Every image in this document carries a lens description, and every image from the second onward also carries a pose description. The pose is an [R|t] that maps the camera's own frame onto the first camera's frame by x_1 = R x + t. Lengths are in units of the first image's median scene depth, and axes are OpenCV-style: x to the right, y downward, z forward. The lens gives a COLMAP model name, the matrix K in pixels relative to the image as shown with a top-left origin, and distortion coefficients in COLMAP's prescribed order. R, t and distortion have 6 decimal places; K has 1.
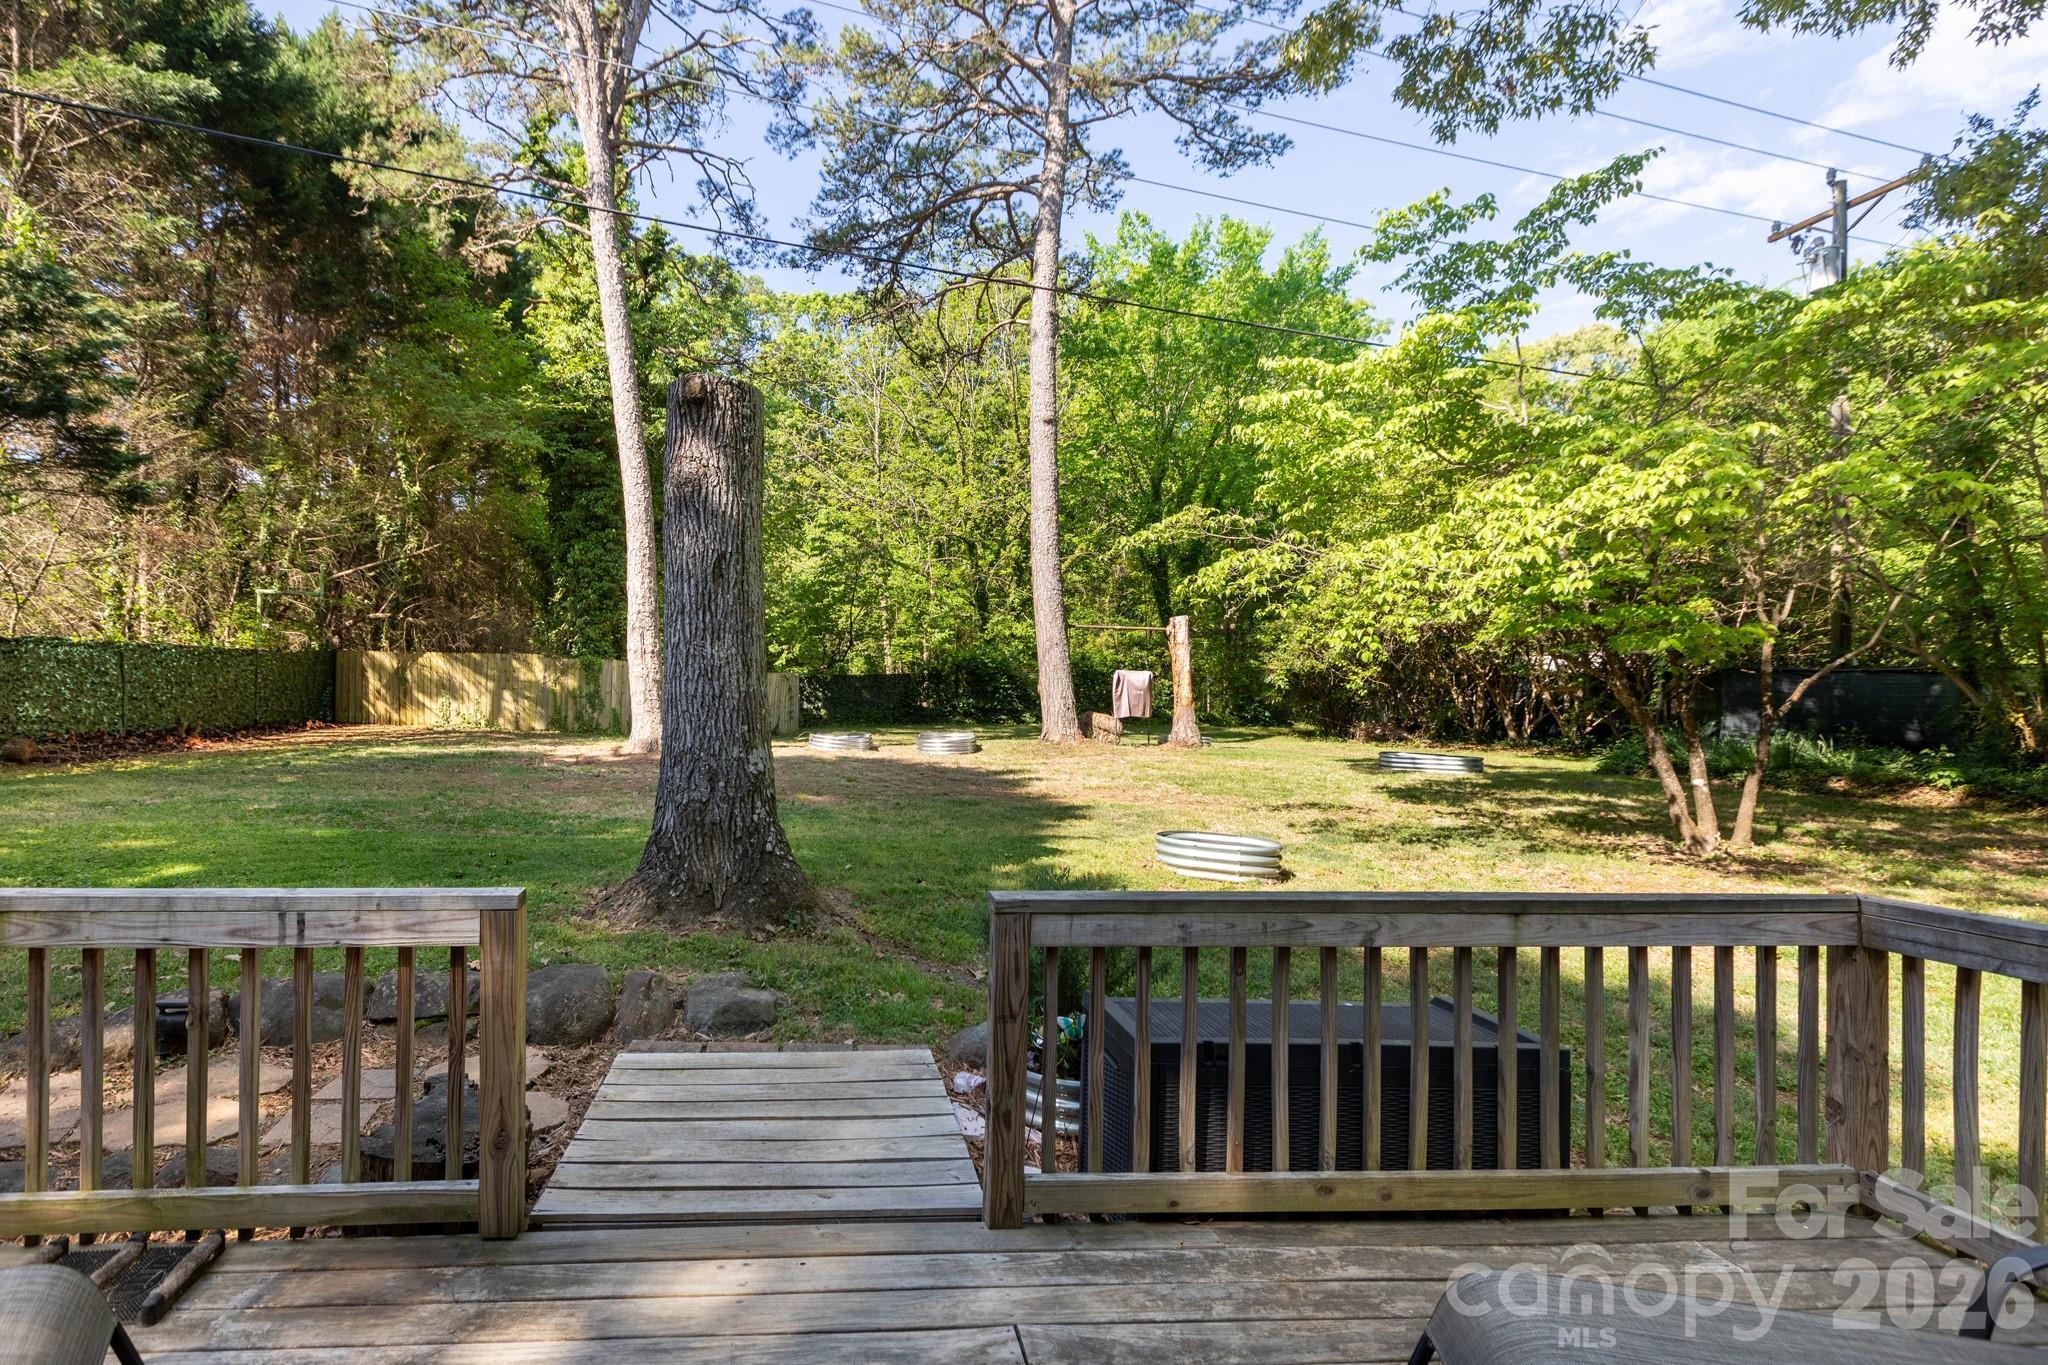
lens RADIAL K [[1024.3, 0, 1023.5], [0, 1024.3, 724.7], [0, 0, 1]] dist [-0.002385, -0.000660]
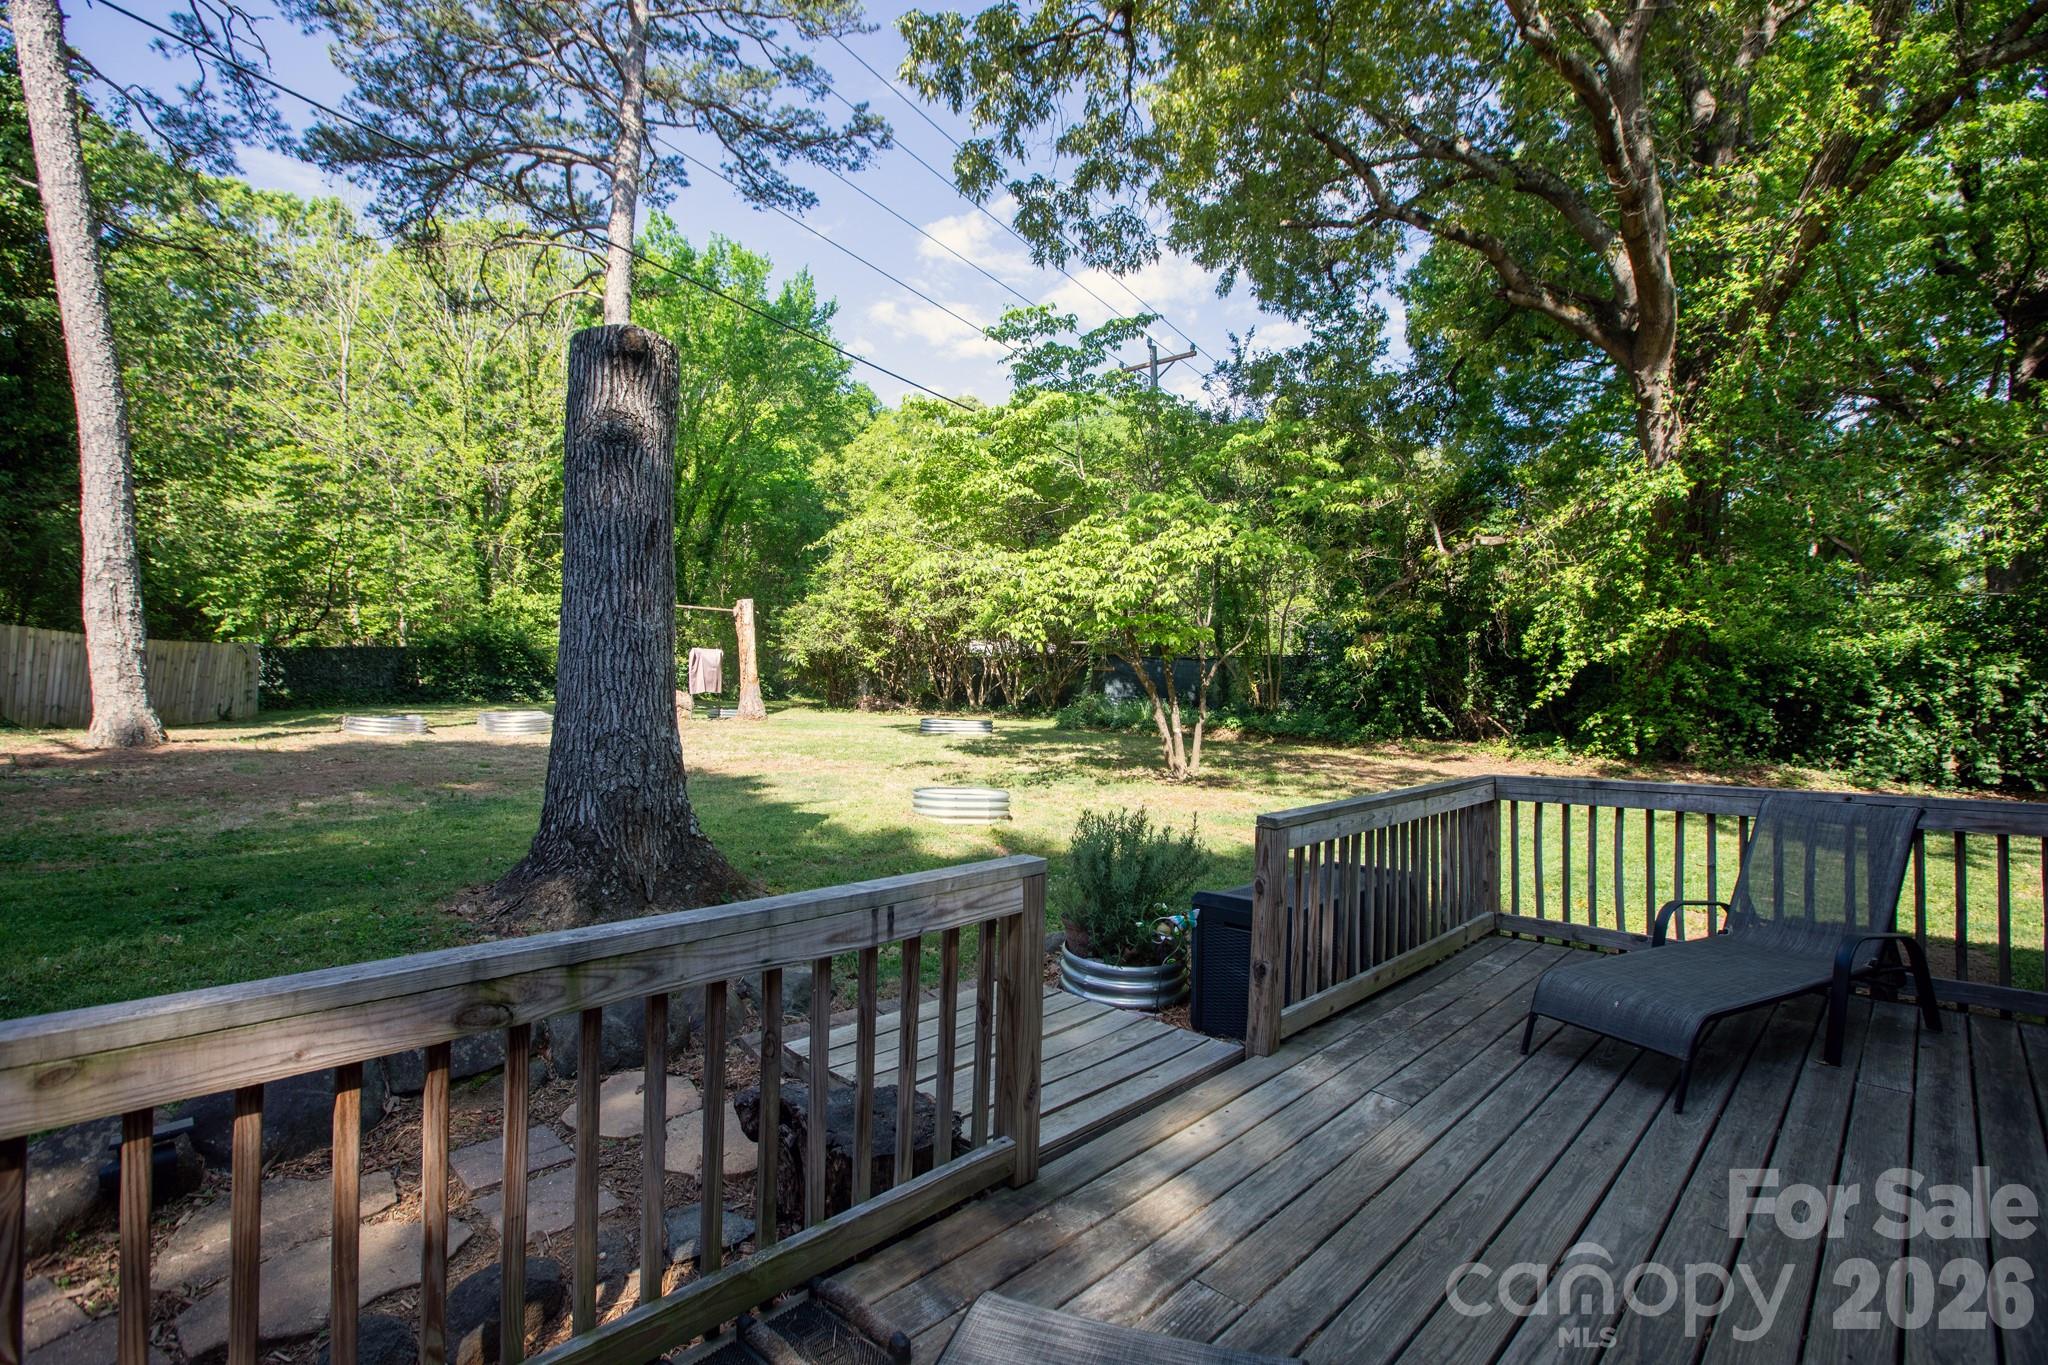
lens RADIAL K [[932.9, 0, 1024.0], [0, 932.9, 682.5], [0, 0, 1]] dist [-0.045628, 0.011910]
pose [[0.751075, -0.005201, 0.660196, -0.289580], [0.016685, 0.999799, -0.011106, -0.001989], [-0.660006, 0.019357, 0.751011, 0.069327]]
